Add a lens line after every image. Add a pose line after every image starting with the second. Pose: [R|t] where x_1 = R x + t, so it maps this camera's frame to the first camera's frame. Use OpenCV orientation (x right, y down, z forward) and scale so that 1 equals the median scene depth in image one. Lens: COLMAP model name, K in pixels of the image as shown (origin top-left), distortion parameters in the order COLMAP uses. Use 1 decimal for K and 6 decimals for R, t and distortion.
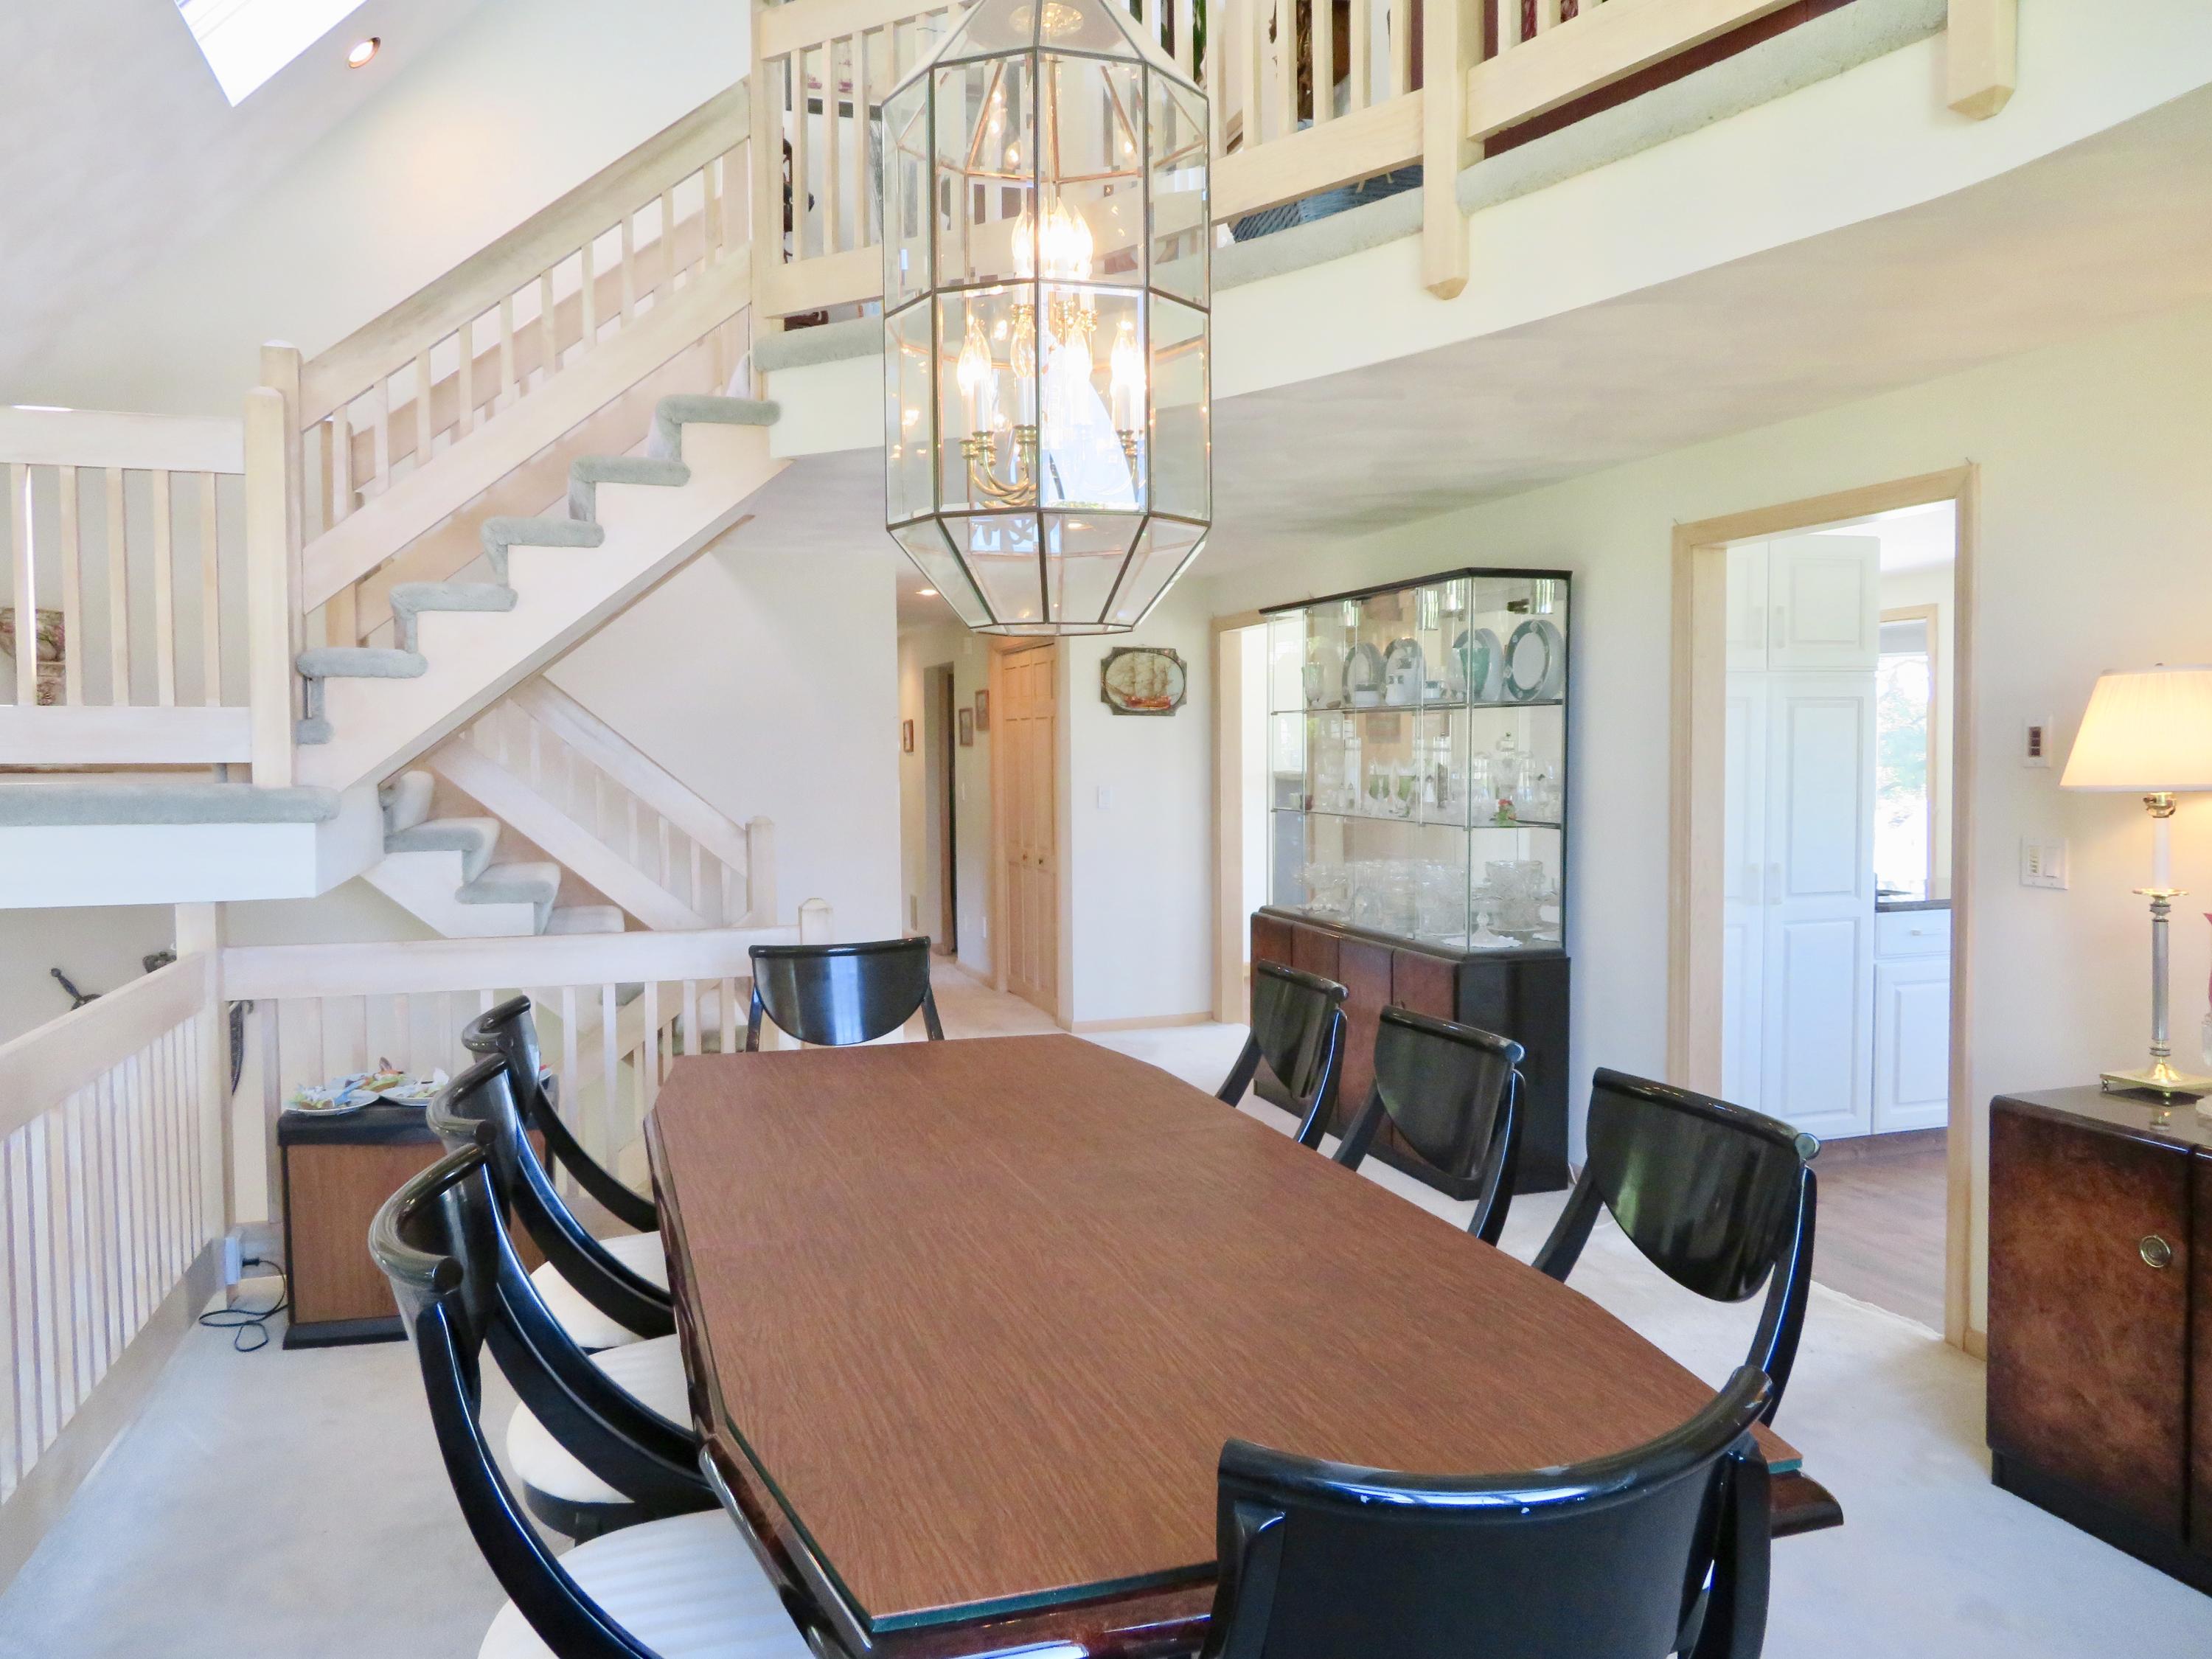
lens RADIAL K [[1565.3, 0, 1097.2], [0, 1565.3, 837.4], [0, 0, 1]] dist [-0.003080, -0.005372]
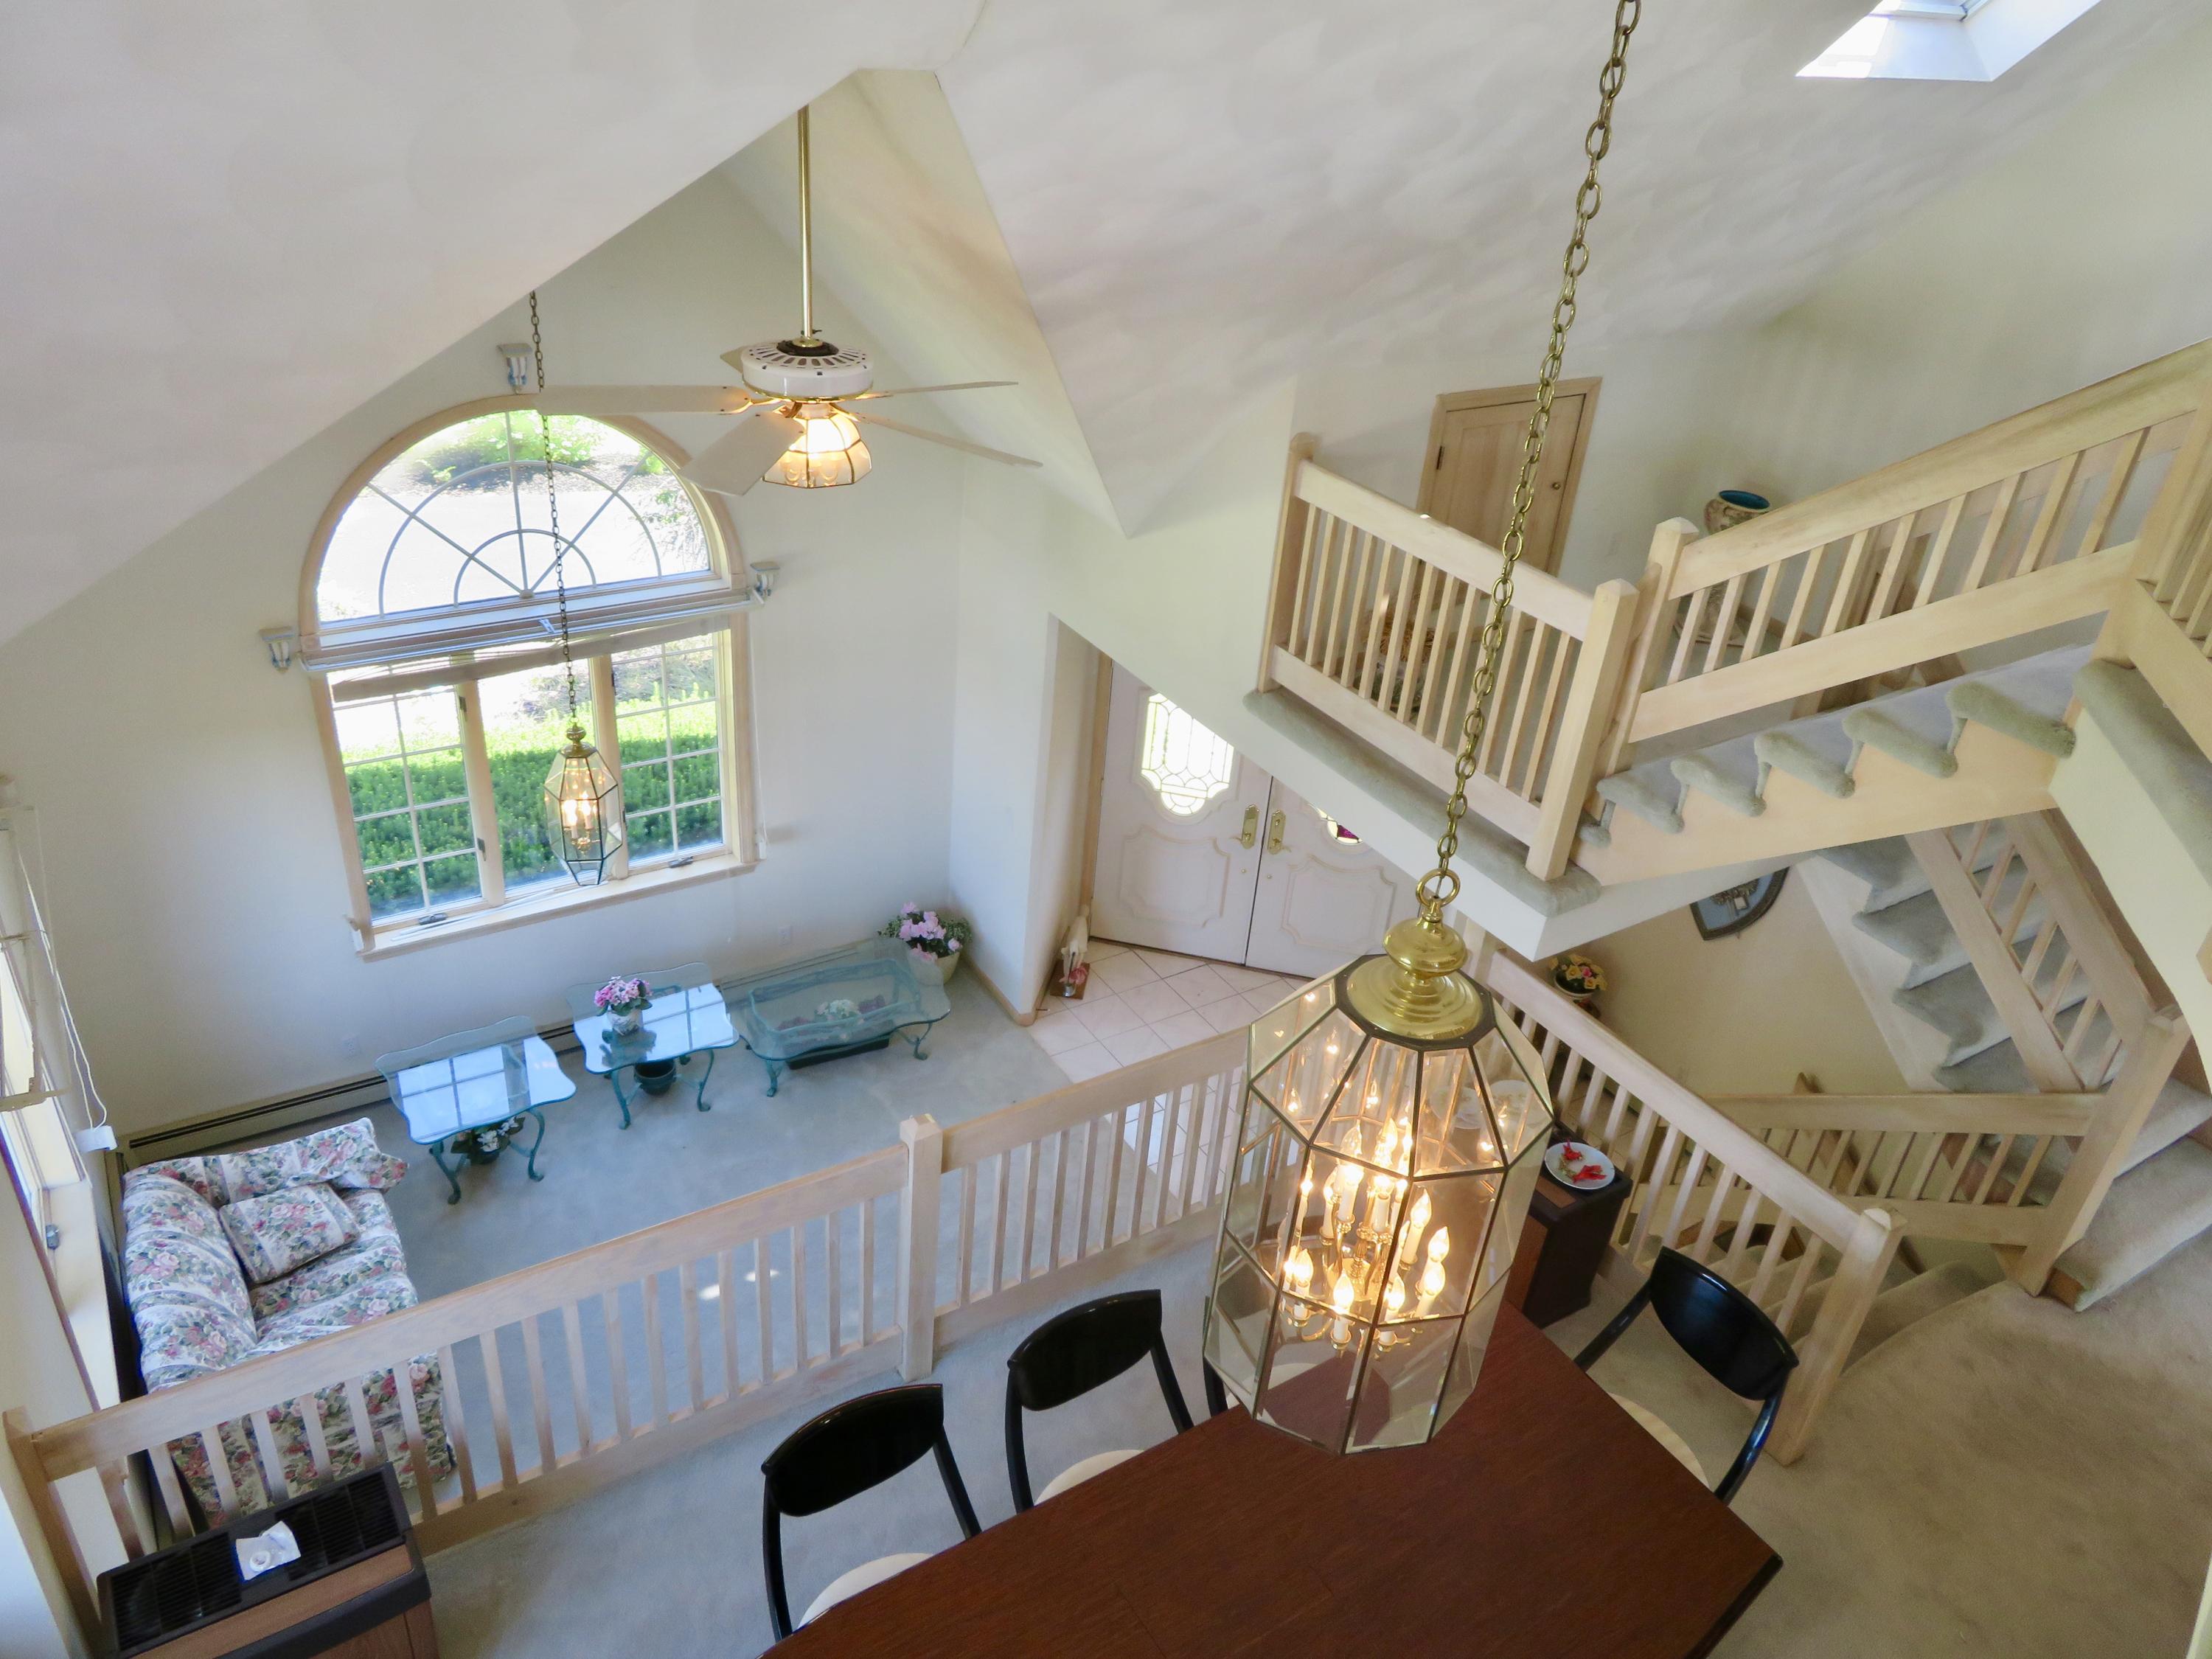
lens RADIAL K [[1572.8, 0, 1114.1], [0, 1572.8, 826.3], [0, 0, 1]] dist [-0.018915, 0.019782]
pose [[0.266287, 0.511553, -0.816948, 0.454033], [-0.126723, 0.858773, 0.496437, -0.683678], [0.955527, -0.028669, 0.293506, 0.264799]]
